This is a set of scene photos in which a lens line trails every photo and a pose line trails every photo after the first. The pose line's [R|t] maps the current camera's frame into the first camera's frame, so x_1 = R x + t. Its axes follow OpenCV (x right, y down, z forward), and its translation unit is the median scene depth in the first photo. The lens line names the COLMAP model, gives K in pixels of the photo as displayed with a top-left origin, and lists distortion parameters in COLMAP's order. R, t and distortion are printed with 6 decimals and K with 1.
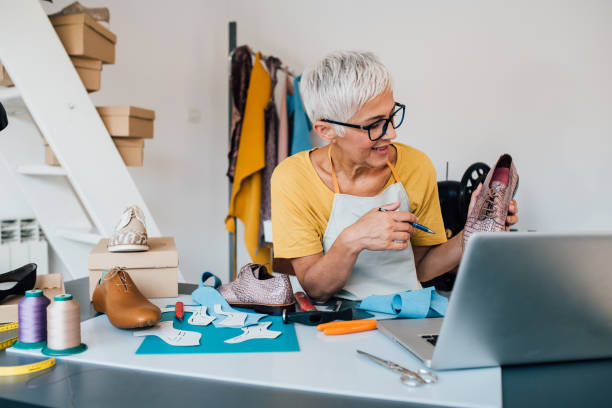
lens RADIAL K [[583.4, 0, 302.5], [0, 583.4, 204.1], [0, 0, 1]] dist [-0.026946, 0.000000]
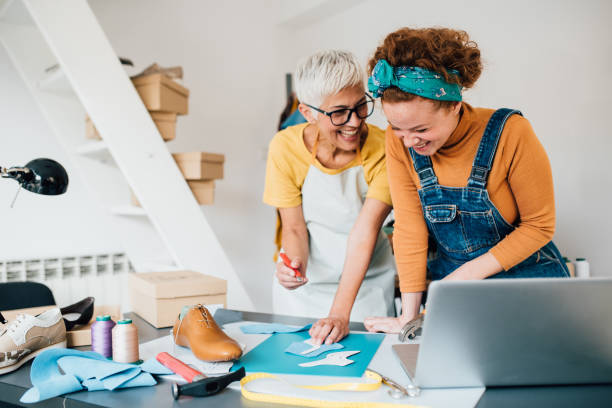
lens RADIAL K [[583.4, 0, 303.2], [0, 583.4, 204.0], [0, 0, 1]] dist [-0.026946, 0.000000]
pose [[0.986360, -0.027902, -0.162218, 0.073955], [0.019888, 0.998510, -0.050816, -0.006670], [0.163394, 0.046897, 0.985446, -0.068262]]
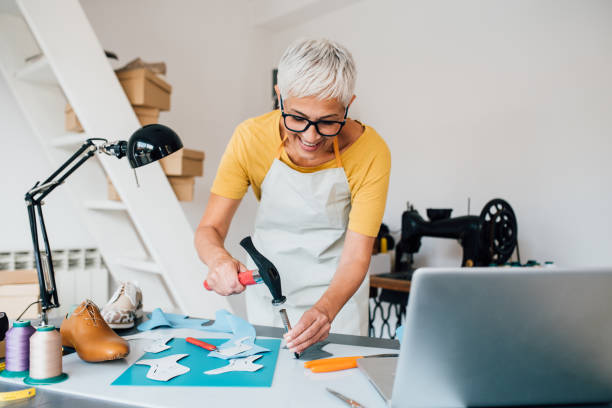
lens RADIAL K [[583.4, 0, 302.9], [0, 583.4, 205.9], [0, 0, 1]] dist [-0.026946, 0.000000]
pose [[0.996693, 0.000547, -0.081253, 0.025879], [-0.004976, 0.998511, -0.054316, 0.002846], [0.081103, 0.054540, 0.995212, -0.093881]]
